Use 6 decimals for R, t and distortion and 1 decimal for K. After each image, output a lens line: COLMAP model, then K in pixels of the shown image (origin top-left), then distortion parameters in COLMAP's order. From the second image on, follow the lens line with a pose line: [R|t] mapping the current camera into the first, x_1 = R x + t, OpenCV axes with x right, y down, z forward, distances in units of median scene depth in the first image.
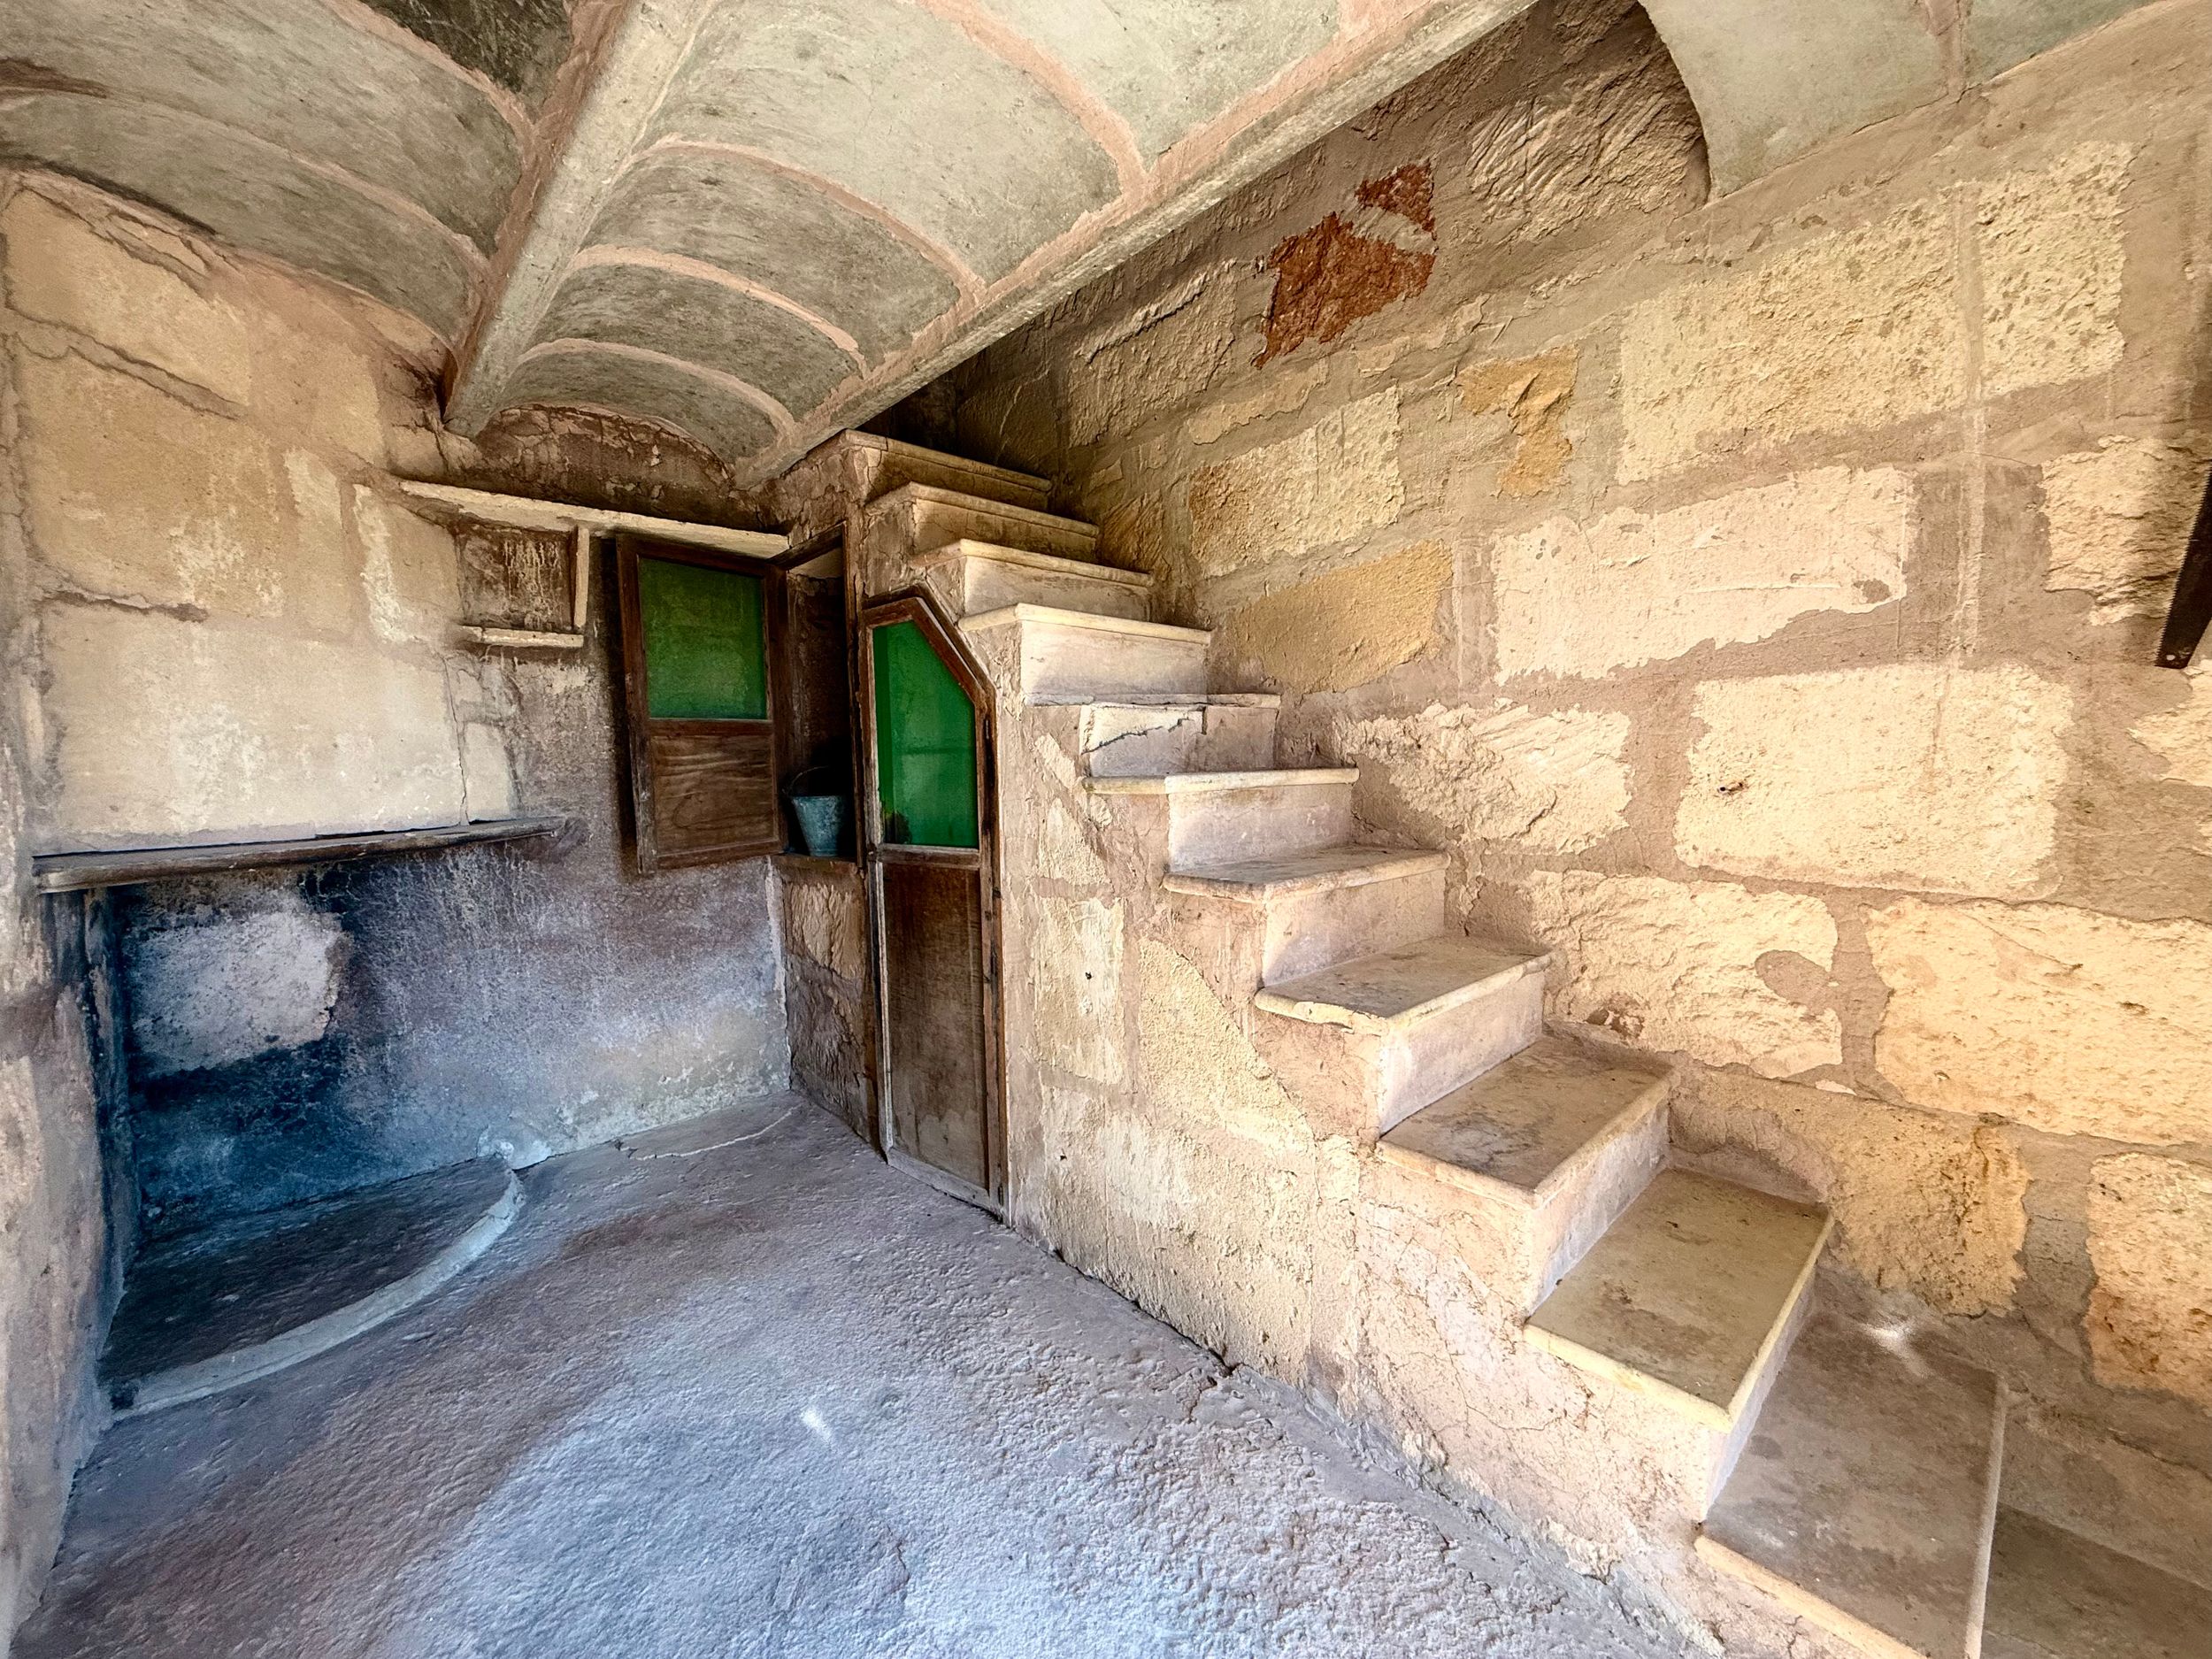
lens RADIAL K [[865.8, 0, 1114.2], [0, 865.8, 825.0], [0, 0, 1]] dist [-0.000615, -0.000230]
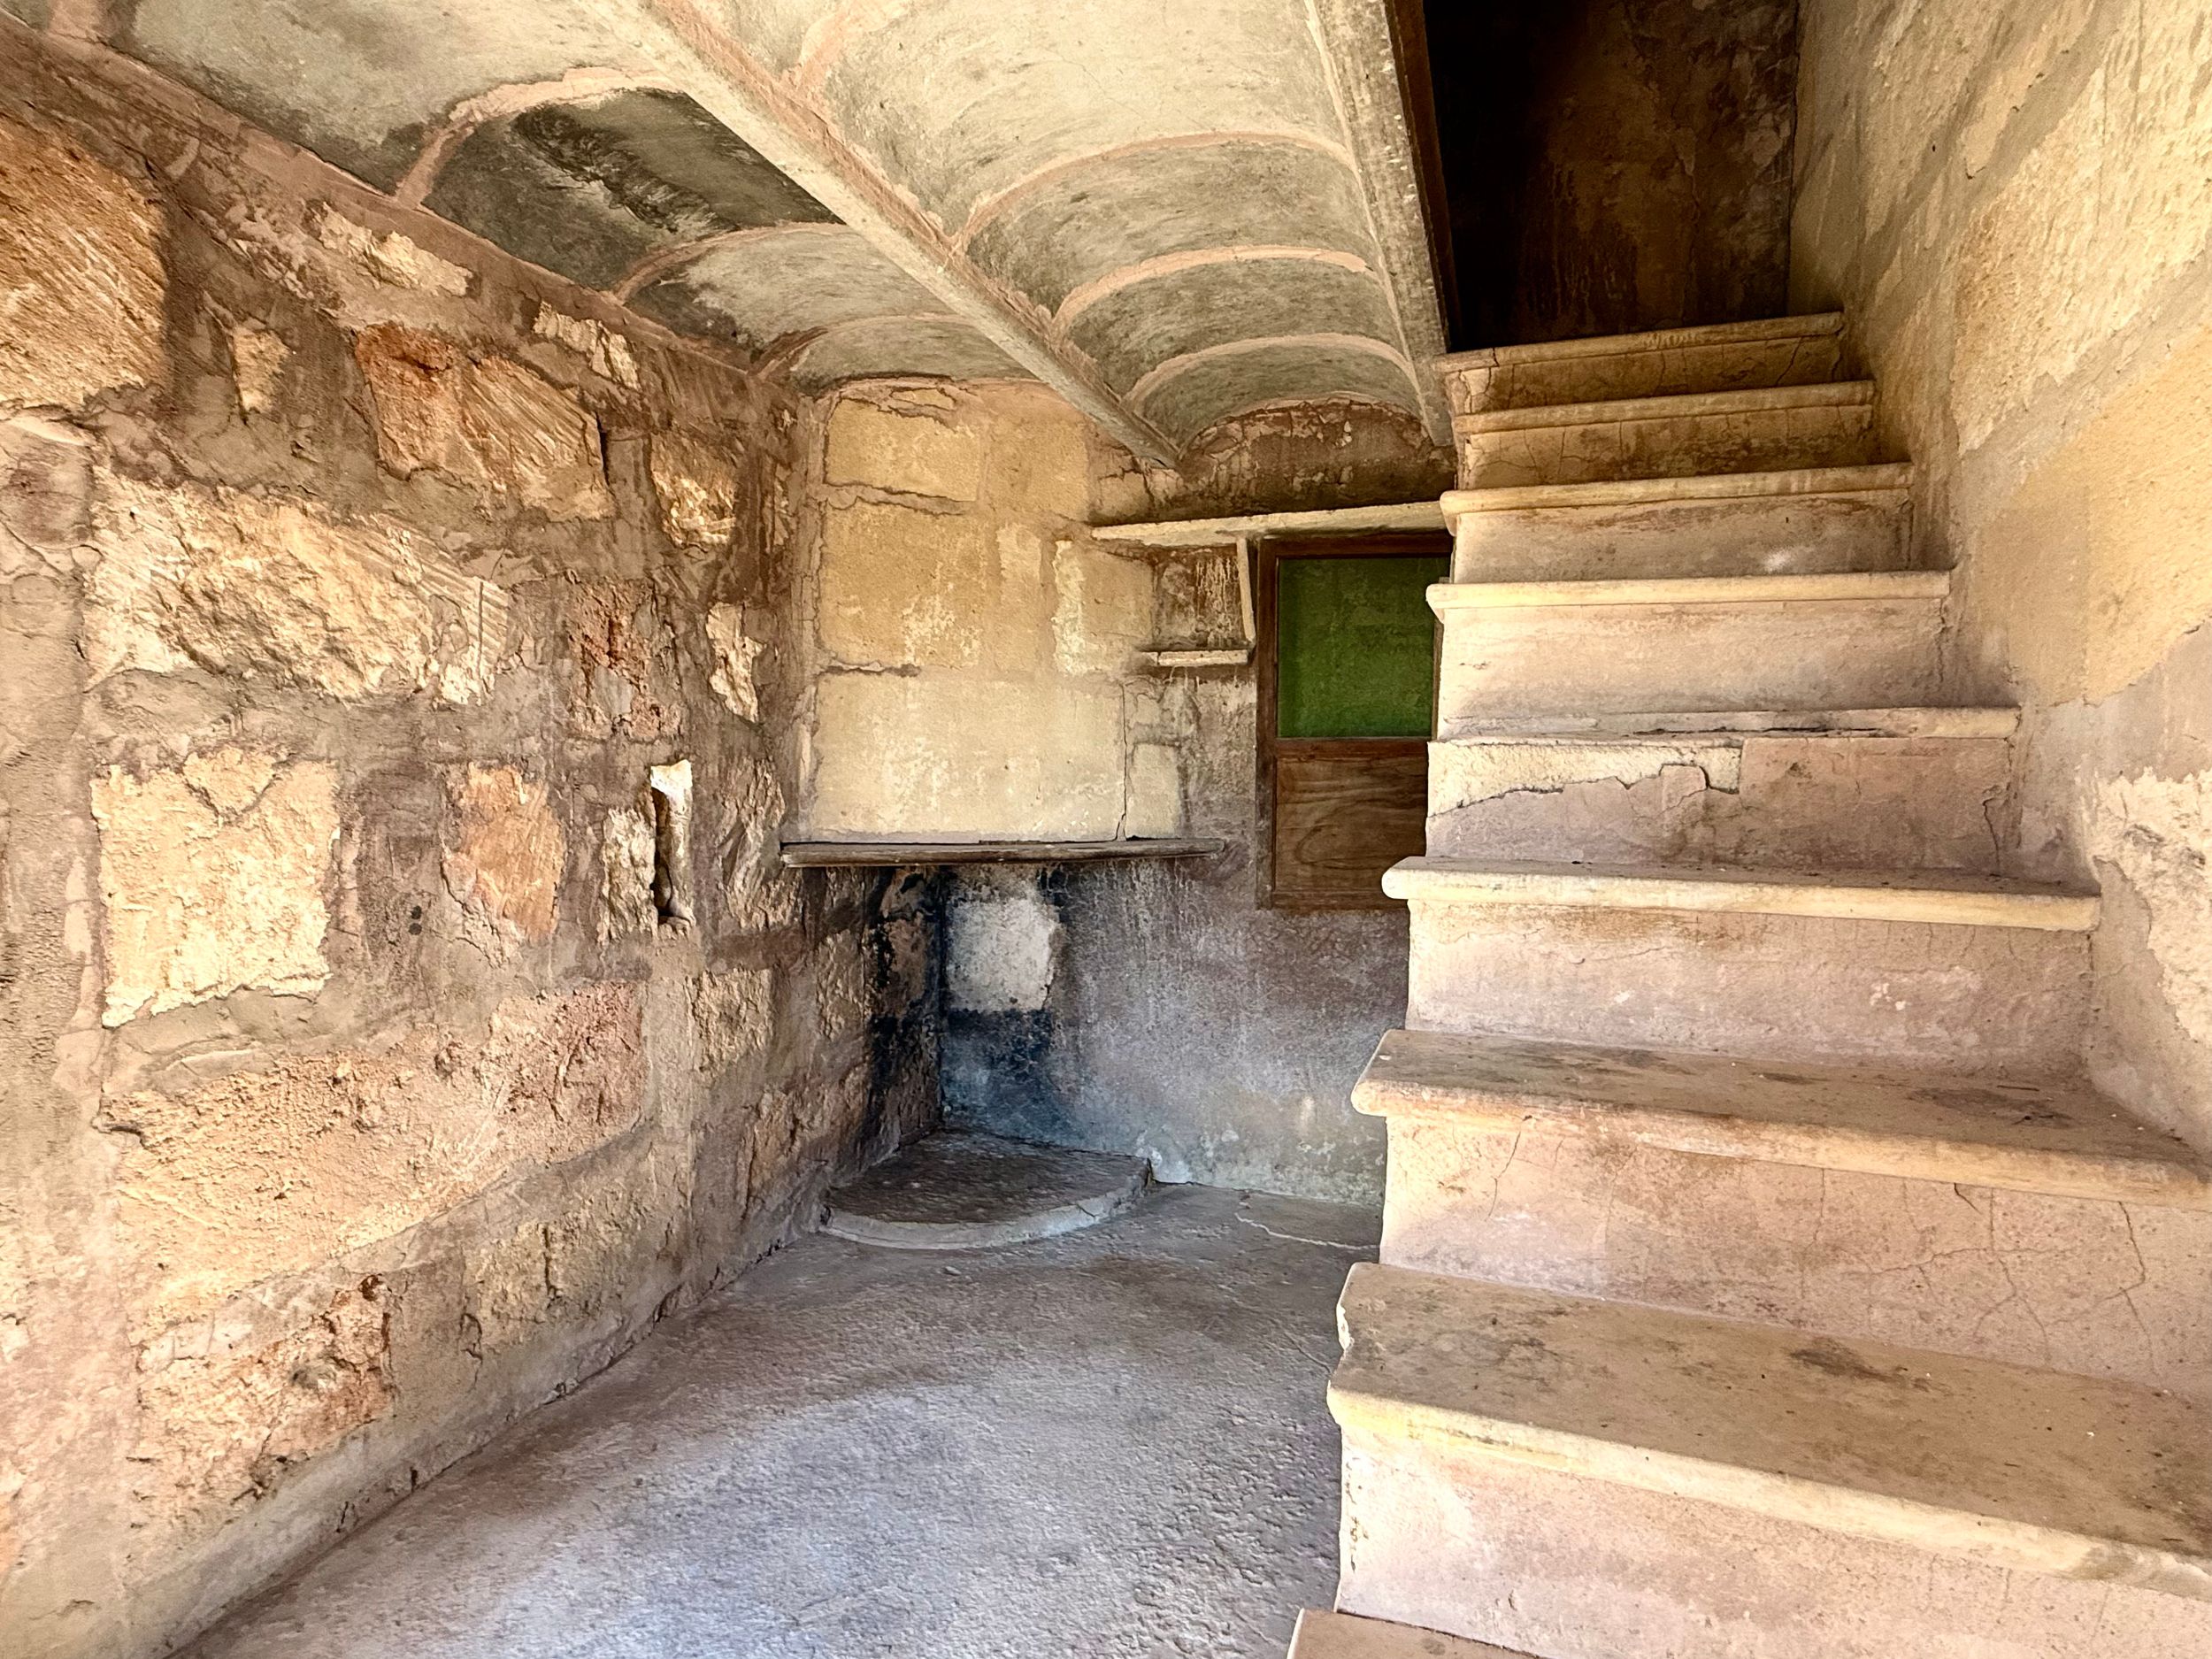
lens RADIAL K [[1150.7, 0, 1092.7], [0, 1150.7, 828.3], [0, 0, 1]] dist [-0.000587, -0.000667]
pose [[0.458769, 0.077542, -0.885165, 0.488347], [-0.084527, 0.995476, 0.043396, -0.074376], [0.884526, 0.054912, 0.463248, 0.316851]]
